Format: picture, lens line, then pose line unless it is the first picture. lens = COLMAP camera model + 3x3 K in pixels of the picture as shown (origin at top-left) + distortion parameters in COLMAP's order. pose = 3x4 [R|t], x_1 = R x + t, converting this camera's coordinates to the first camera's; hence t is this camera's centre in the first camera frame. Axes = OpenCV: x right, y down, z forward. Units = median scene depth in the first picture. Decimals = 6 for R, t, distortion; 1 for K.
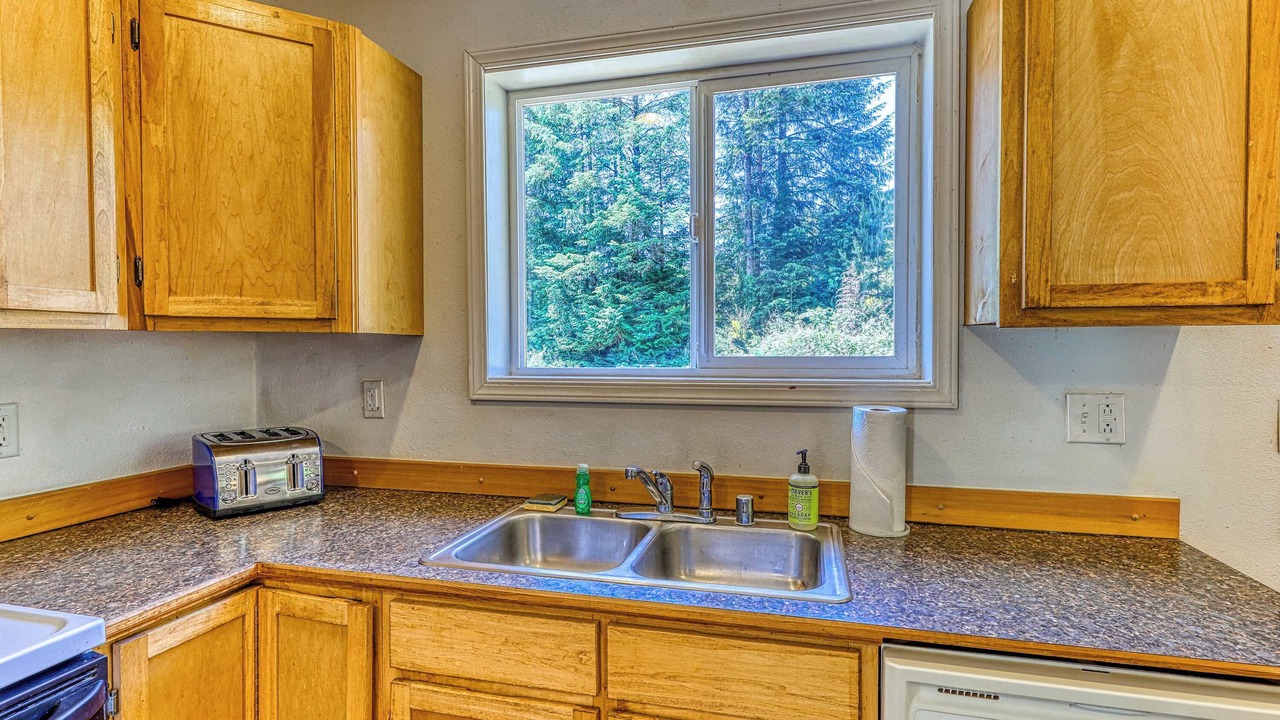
lens RADIAL K [[642.5, 0, 649.0], [0, 642.5, 362.0], [0, 0, 1]] dist [0.002593, -0.001629]
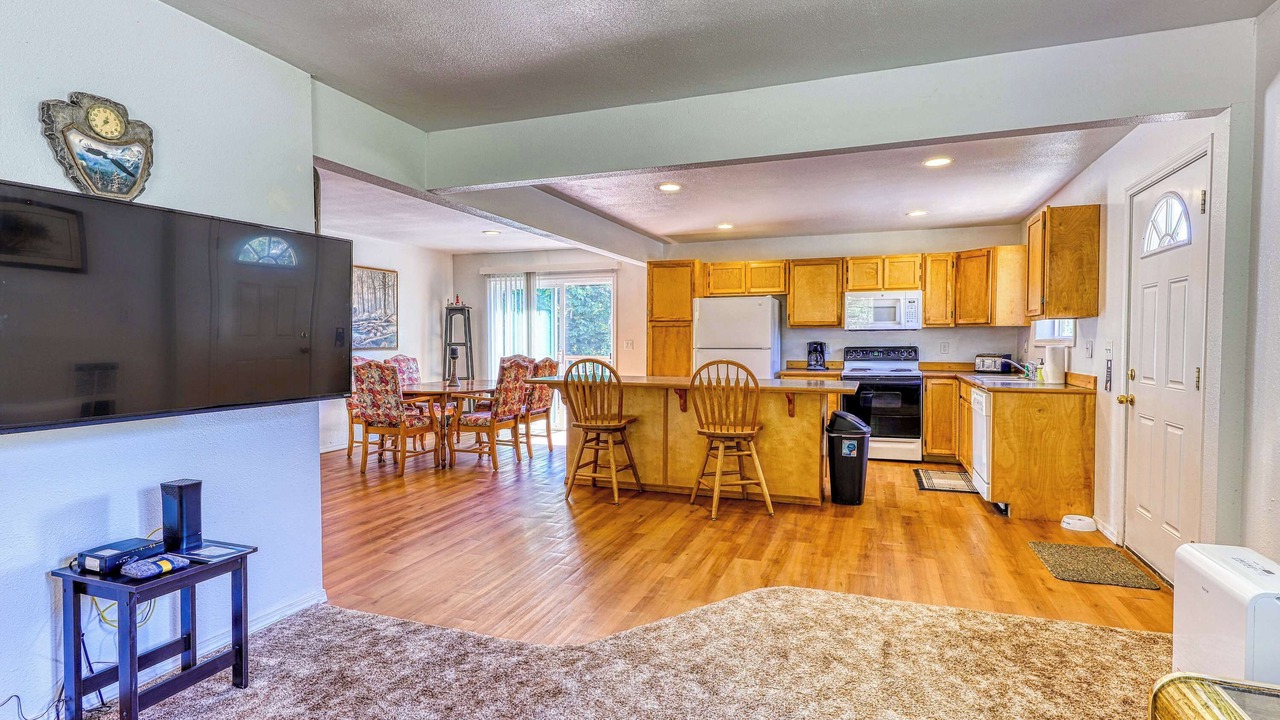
lens RADIAL K [[648.7, 0, 648.6], [0, 648.7, 356.2], [0, 0, 1]] dist [0.003939, -0.001618]
pose [[-0.089457, 0.023770, -0.995707, 3.212347], [-0.024729, 0.999354, 0.026079, 0.075188], [0.995684, 0.026956, -0.088812, -0.629856]]
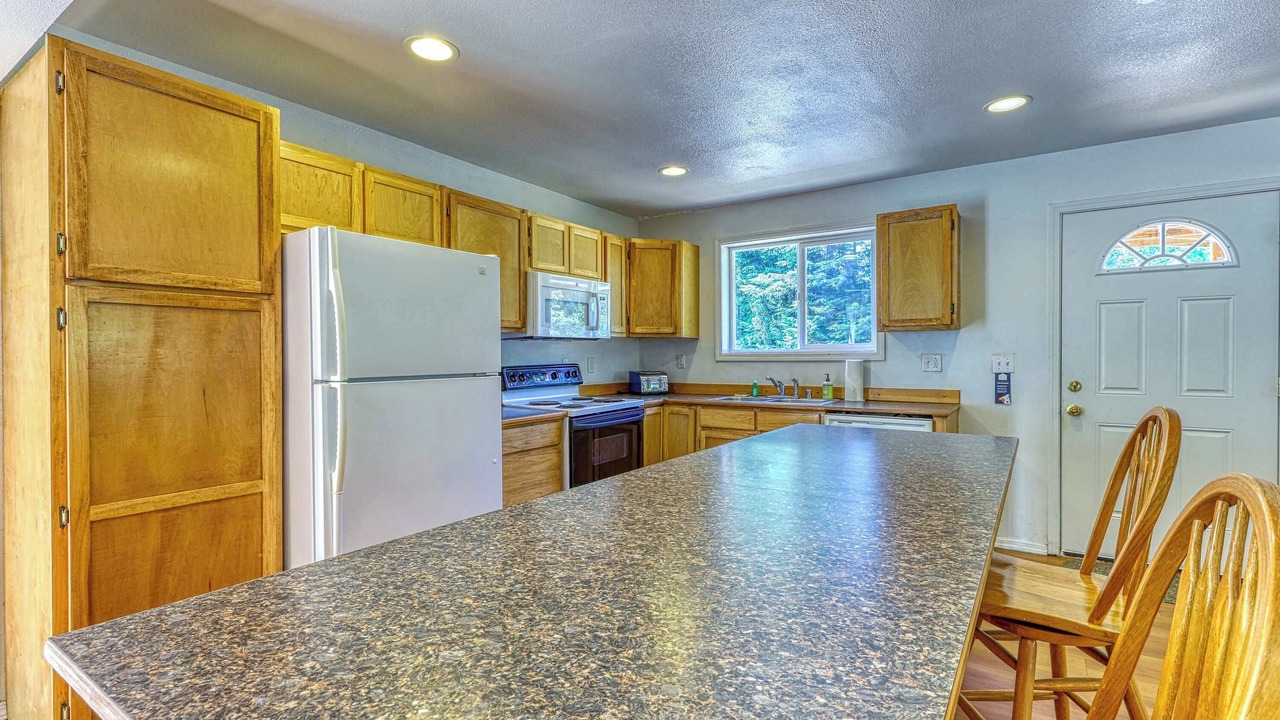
lens RADIAL K [[581.0, 0, 649.7], [0, 581.0, 365.3], [0, 0, 1]] dist [0.002386, -0.002277]
pose [[0.945651, 0.003193, -0.325167, 0.285360], [-0.004771, 0.999980, -0.004053, 0.093326], [0.325148, 0.005384, 0.945648, -1.558677]]
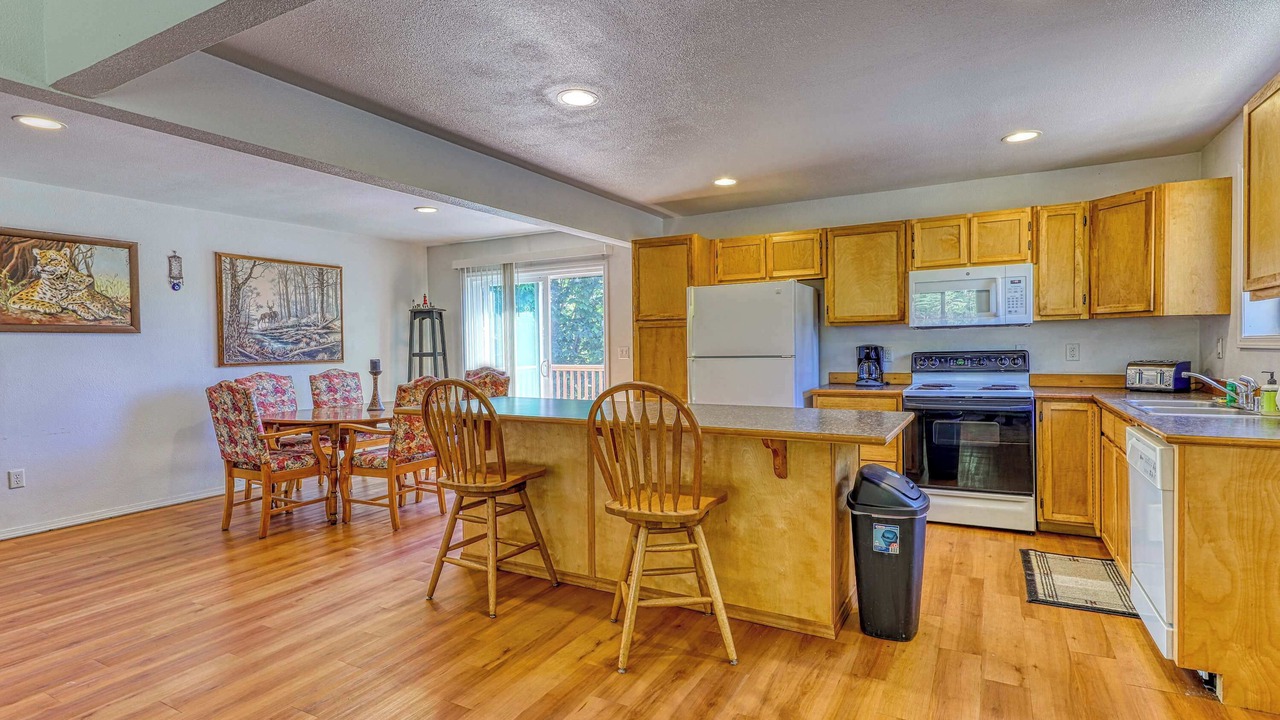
lens RADIAL K [[642.5, 0, 644.1], [0, 642.5, 355.6], [0, 0, 1]] dist [0.002593, -0.001629]
pose [[-0.248721, 0.018420, -0.968400, 2.029503], [-0.009177, 0.999729, 0.021373, 0.059426], [0.968532, 0.014203, -0.248485, -0.207569]]
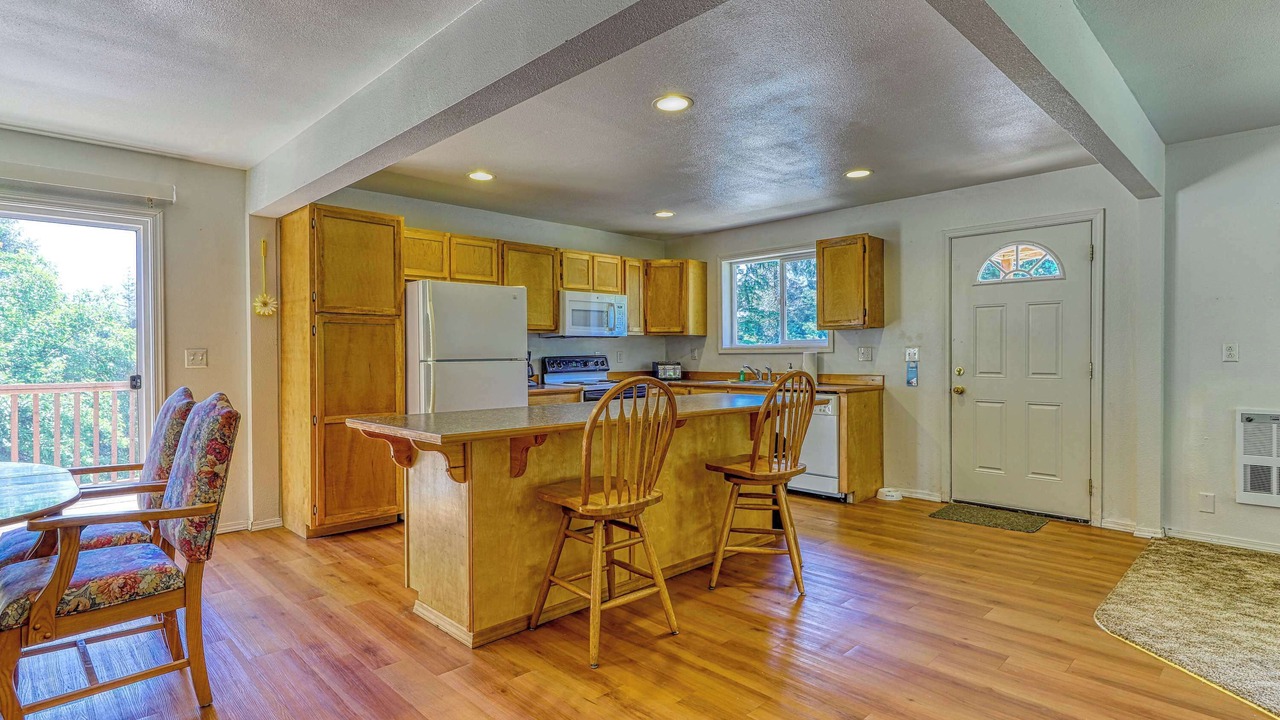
lens RADIAL K [[648.7, 0, 657.6], [0, 648.7, 365.2], [0, 0, 1]] dist [0.003939, -0.001618]
pose [[0.865198, 0.005640, -0.501398, 1.270108], [-0.007337, 0.999972, -0.001412, 0.135588], [0.501376, 0.004900, 0.865216, -2.343636]]
